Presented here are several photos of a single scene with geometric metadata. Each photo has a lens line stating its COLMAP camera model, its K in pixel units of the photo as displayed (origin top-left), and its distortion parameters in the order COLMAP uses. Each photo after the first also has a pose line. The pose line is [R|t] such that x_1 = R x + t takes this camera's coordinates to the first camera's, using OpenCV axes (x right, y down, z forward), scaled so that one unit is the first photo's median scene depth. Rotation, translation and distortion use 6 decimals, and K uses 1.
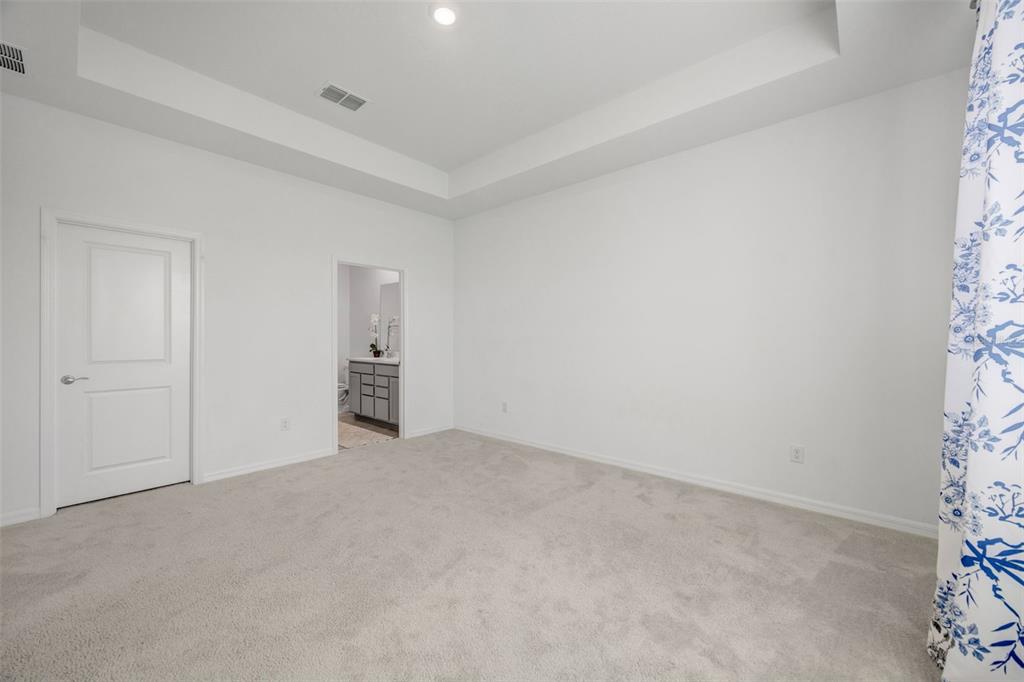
lens RADIAL K [[395.5, 0, 512.7], [0, 395.5, 337.8], [0, 0, 1]] dist [-0.011973, -0.000312]
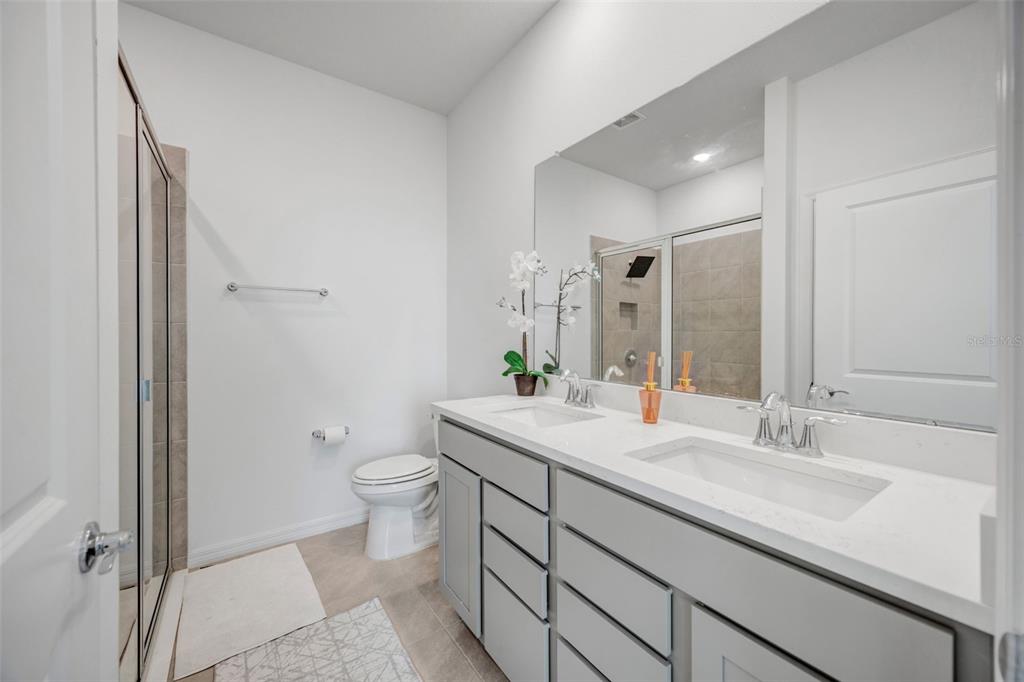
lens RADIAL K [[395.5, 0, 514.1], [0, 395.5, 335.4], [0, 0, 1]] dist [-0.011973, -0.000312]
pose [[0.970689, 0.002467, -0.240327, -0.280176], [-0.002750, 0.999996, -0.000843, 0.002948], [0.240324, 0.001479, 0.970692, 0.701098]]
